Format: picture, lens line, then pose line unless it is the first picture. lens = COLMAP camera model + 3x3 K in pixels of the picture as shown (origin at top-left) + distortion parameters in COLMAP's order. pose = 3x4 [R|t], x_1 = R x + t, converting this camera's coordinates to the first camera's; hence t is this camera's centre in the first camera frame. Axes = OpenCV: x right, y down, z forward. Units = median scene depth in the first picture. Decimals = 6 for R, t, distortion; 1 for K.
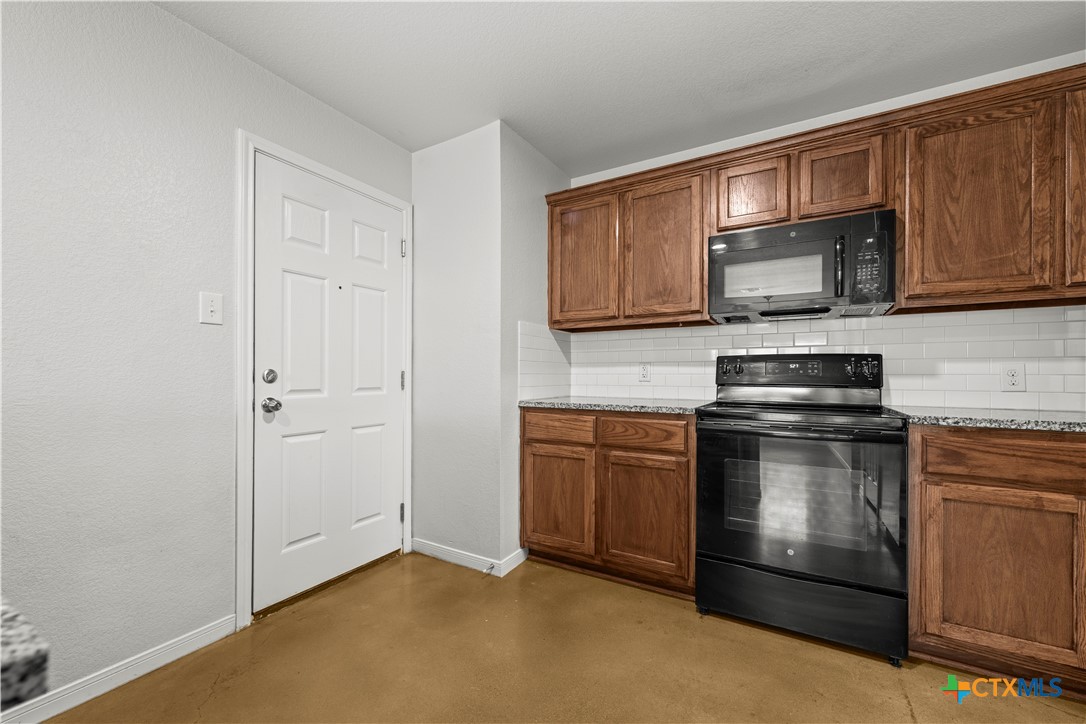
lens RADIAL K [[434.1, 0, 546.2], [0, 434.1, 370.4], [0, 0, 1]] dist [0.007030, -0.002223]
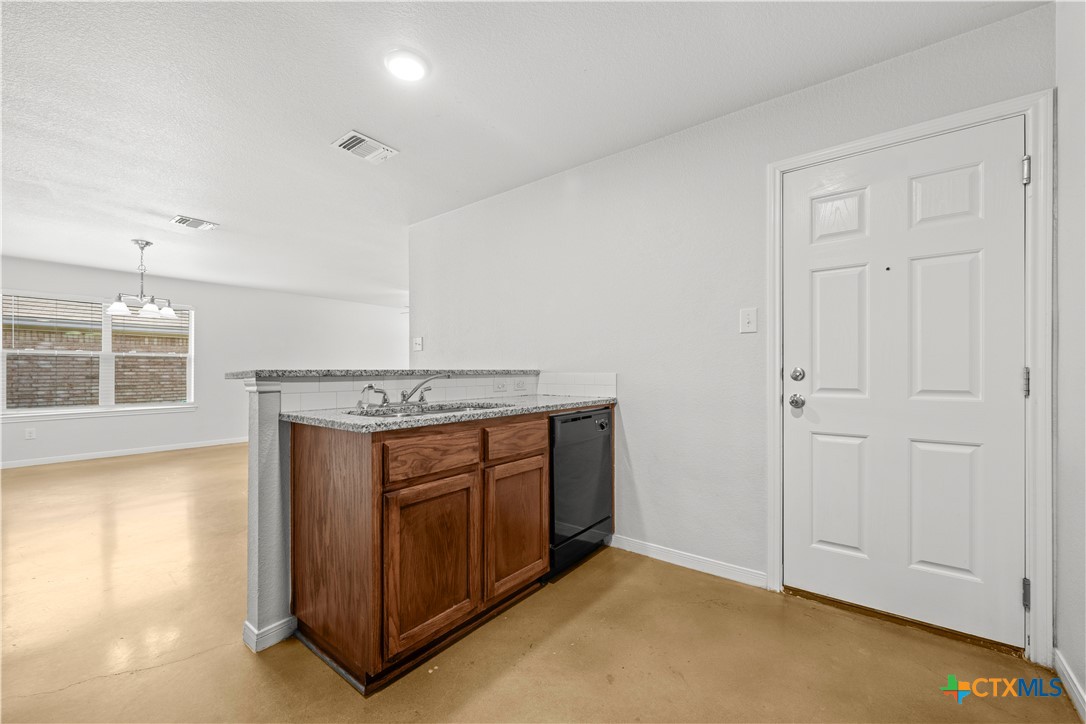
lens RADIAL K [[434.1, 0, 549.1], [0, 434.1, 368.4], [0, 0, 1]] dist [0.007030, -0.002223]
pose [[-0.134158, -0.008312, -0.990925, 0.509844], [0.010305, 0.999899, -0.009782, 0.002780], [0.990906, -0.011523, -0.134059, 0.536667]]
